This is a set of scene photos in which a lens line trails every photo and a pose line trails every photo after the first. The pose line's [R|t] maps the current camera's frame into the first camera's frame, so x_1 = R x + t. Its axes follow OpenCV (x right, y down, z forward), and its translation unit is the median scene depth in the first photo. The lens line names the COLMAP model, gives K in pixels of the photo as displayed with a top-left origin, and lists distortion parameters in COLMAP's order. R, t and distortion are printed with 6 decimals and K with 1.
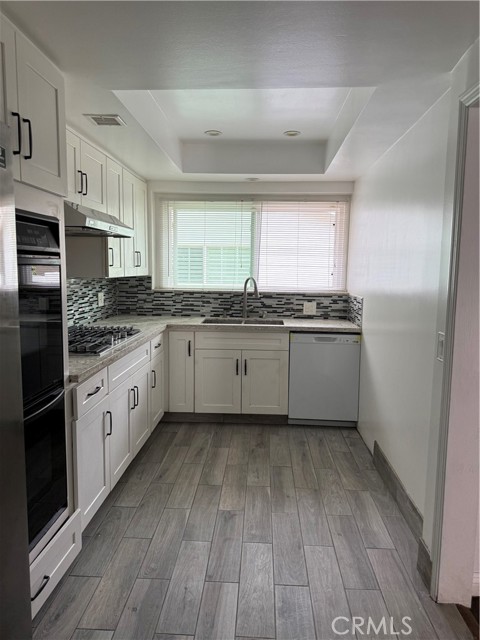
lens RADIAL K [[443.5, 0, 240.0], [0, 443.5, 320.0], [0, 0, 1]] dist [0.056549, -0.100410]
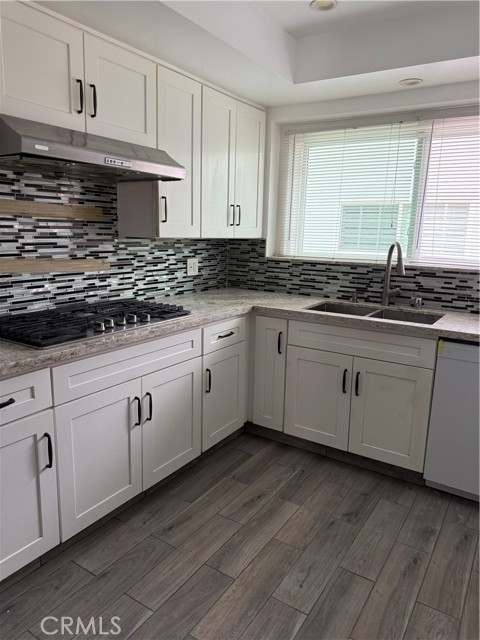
lens RADIAL K [[443.5, 0, 240.0], [0, 443.5, 320.0], [0, 0, 1]] dist [0.056549, -0.100410]
pose [[0.863757, 0.105608, -0.492718, 0.164814], [-0.070554, 0.993506, 0.089261, -0.028724], [0.498945, -0.042336, 0.865599, 0.347354]]
